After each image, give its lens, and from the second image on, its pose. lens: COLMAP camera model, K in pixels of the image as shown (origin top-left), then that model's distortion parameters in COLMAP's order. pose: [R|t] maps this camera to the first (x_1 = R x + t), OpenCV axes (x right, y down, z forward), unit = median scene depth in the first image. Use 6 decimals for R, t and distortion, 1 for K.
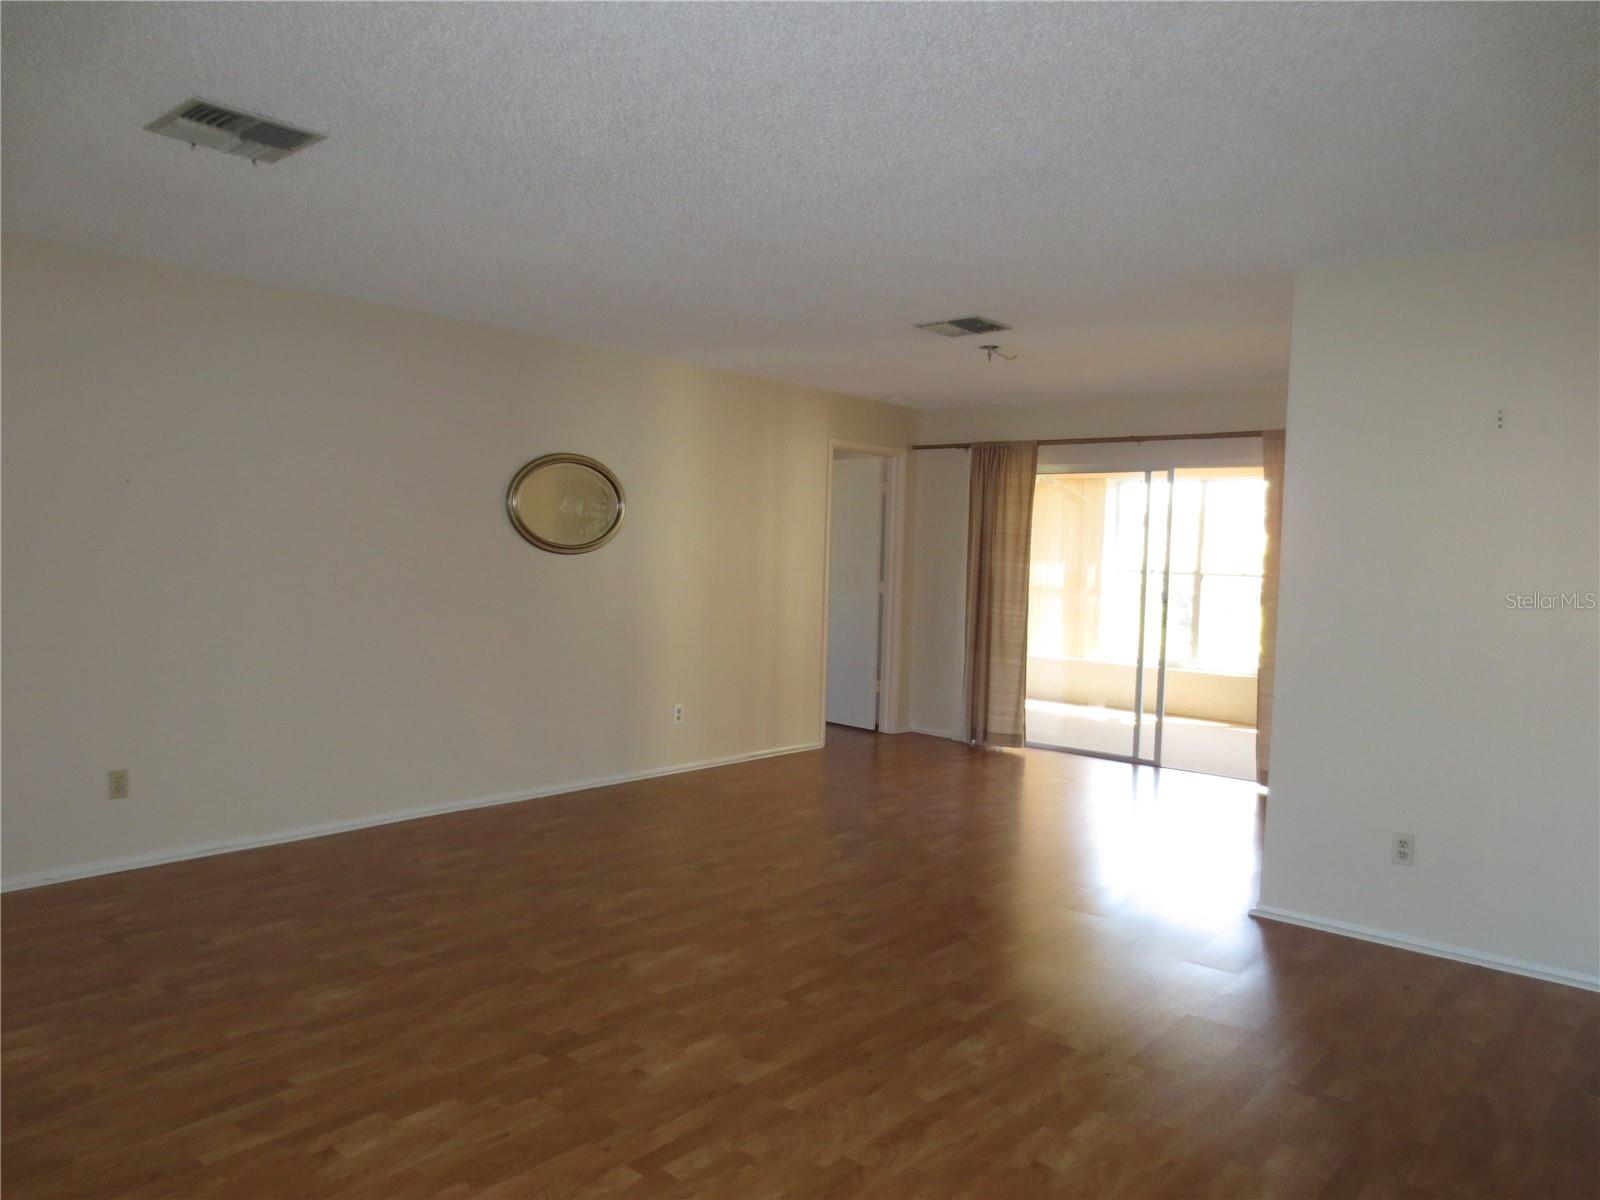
lens RADIAL K [[1132.1, 0, 797.2], [0, 1132.1, 598.0], [0, 0, 1]] dist [-0.035515, 0.008746]
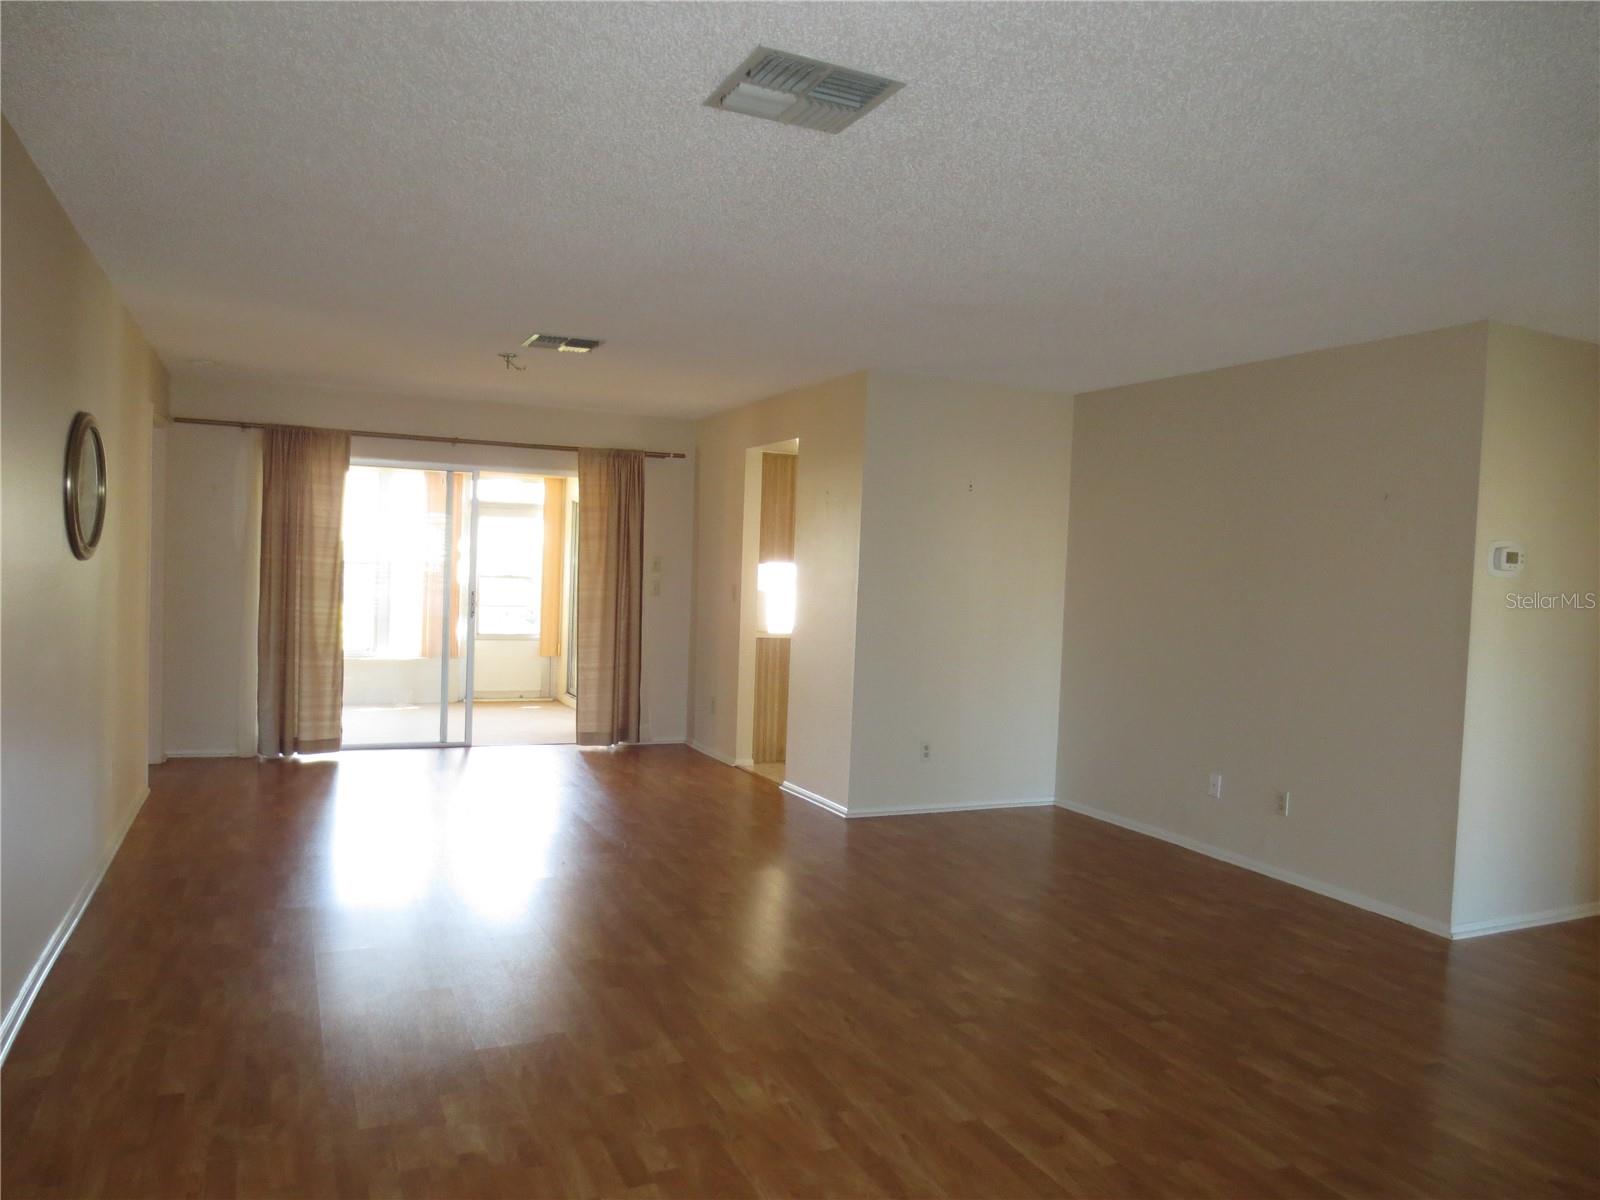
lens RADIAL K [[1132.1, 0, 796.8], [0, 1132.1, 605.0], [0, 0, 1]] dist [-0.035515, 0.008746]
pose [[0.425888, -0.046654, 0.903572, -0.569773], [0.014023, 0.998890, 0.044967, -0.033148], [-0.904667, -0.006480, 0.426070, 0.284467]]
